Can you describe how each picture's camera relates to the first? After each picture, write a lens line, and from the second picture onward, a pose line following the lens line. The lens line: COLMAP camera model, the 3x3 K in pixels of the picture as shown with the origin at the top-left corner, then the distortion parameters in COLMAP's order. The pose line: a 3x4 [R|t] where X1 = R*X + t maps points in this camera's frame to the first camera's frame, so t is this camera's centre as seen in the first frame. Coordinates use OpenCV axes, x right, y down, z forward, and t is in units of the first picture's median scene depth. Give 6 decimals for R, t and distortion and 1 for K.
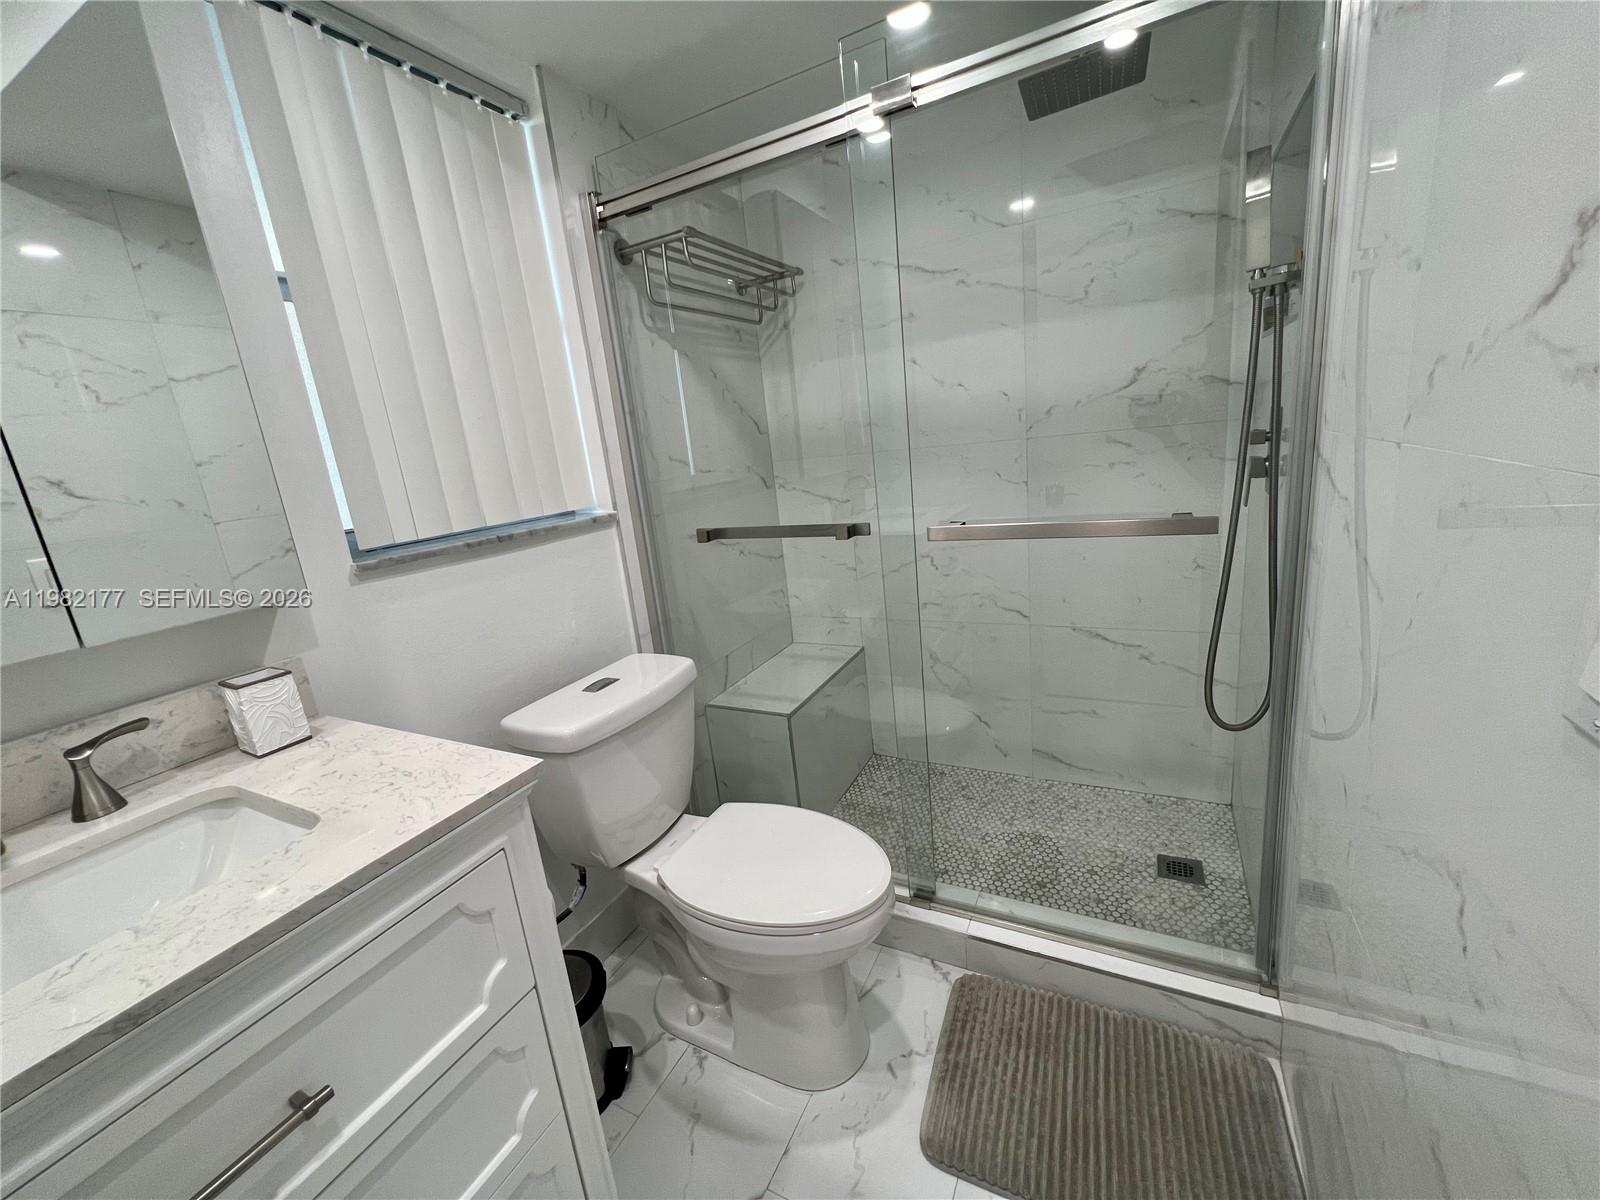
lens RADIAL K [[642.0, 0, 803.0], [0, 642.0, 595.7], [0, 0, 1]] dist [-0.010541, 0.001606]
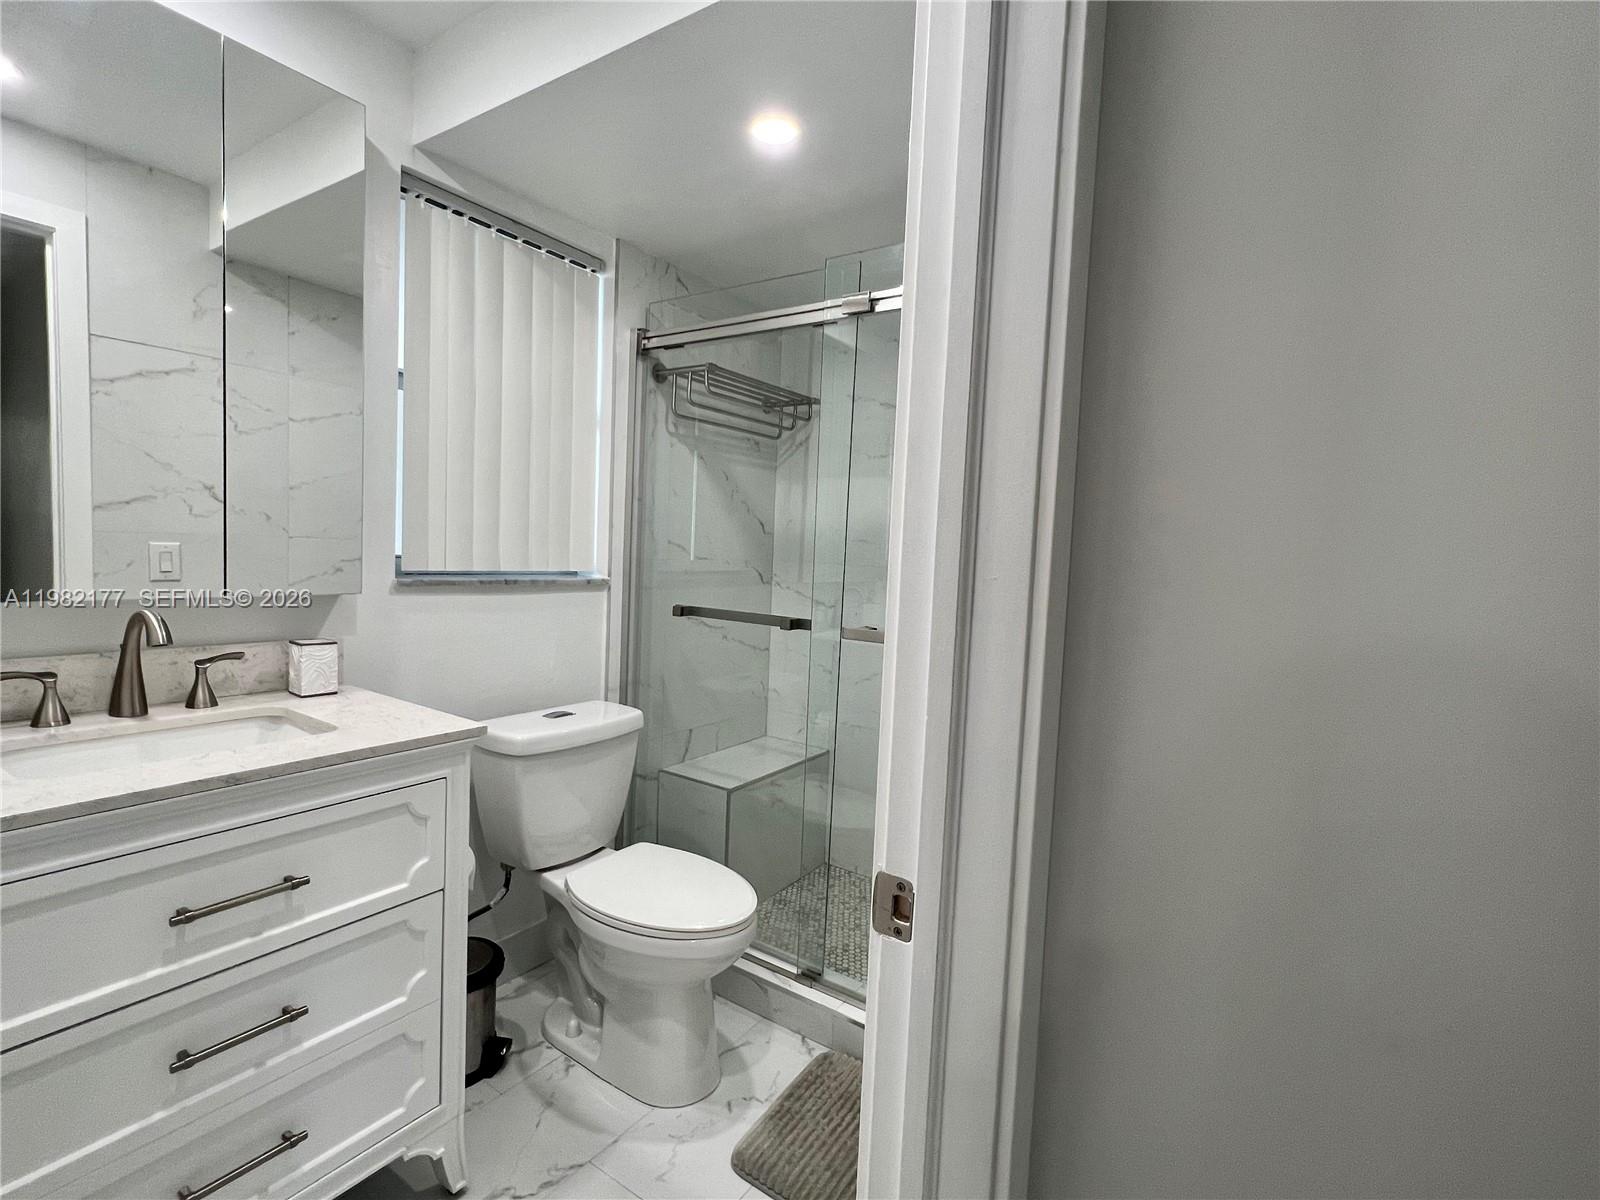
lens RADIAL K [[749.7, 0, 798.4], [0, 749.7, 597.2], [0, 0, 1]] dist [-0.010520, -0.000028]
pose [[0.981873, 0.155600, -0.108230, 0.240311], [-0.171517, 0.972433, -0.157972, 0.071506], [0.080666, 0.173671, 0.981494, -0.369617]]
